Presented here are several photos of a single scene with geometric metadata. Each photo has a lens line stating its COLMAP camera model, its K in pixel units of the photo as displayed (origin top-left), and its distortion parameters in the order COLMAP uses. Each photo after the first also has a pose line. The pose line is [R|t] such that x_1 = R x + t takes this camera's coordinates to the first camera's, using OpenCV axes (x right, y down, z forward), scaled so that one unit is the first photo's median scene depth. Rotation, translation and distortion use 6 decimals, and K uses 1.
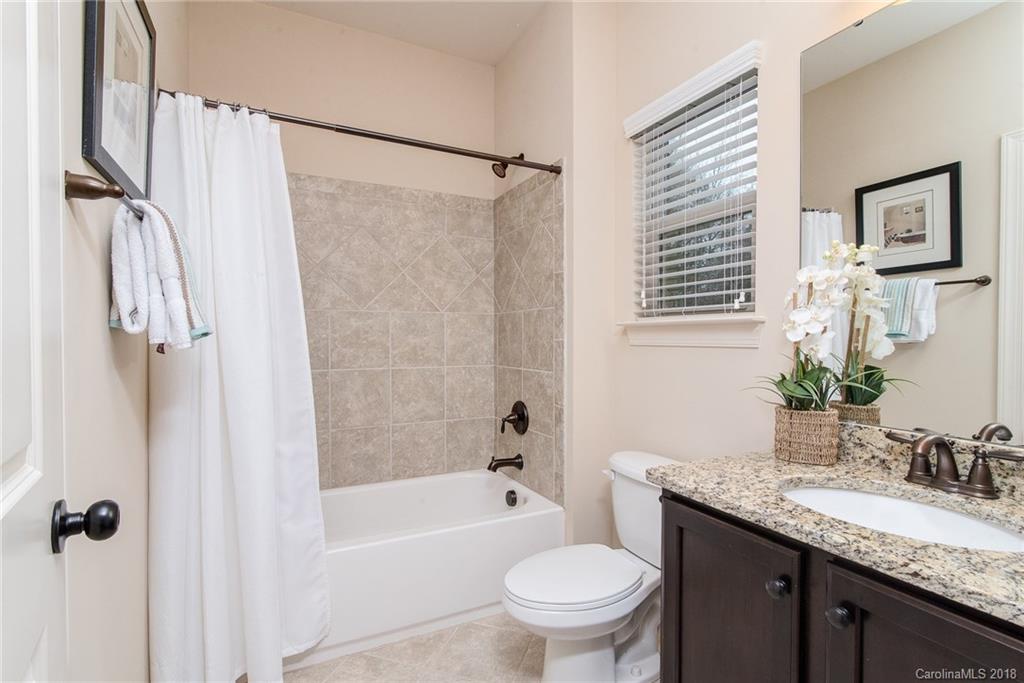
lens RADIAL K [[483.3, 0, 512.0], [0, 483.3, 341.5], [0, 0, 1]] dist [-0.016310, 0.000831]
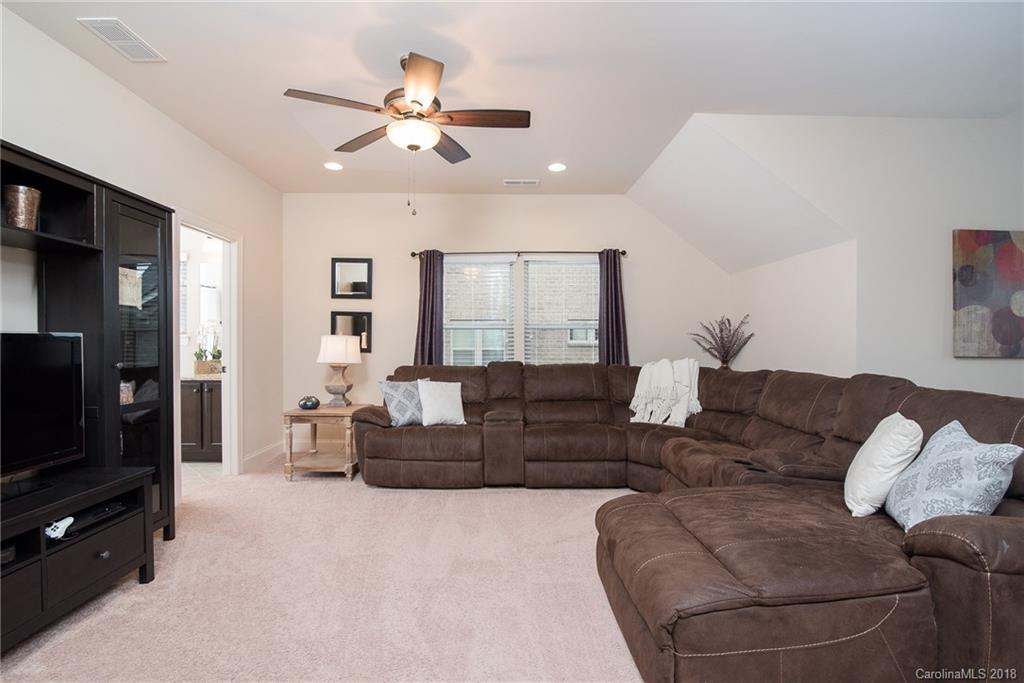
lens RADIAL K [[457.3, 0, 512.0], [0, 457.3, 341.5], [0, 0, 1]] dist [-0.000342, -0.000027]
pose [[0.434990, 0.000935, 0.900435, -1.726883], [0.016200, 0.999829, -0.008864, 0.057218], [-0.900289, 0.018443, 0.434901, -3.034012]]
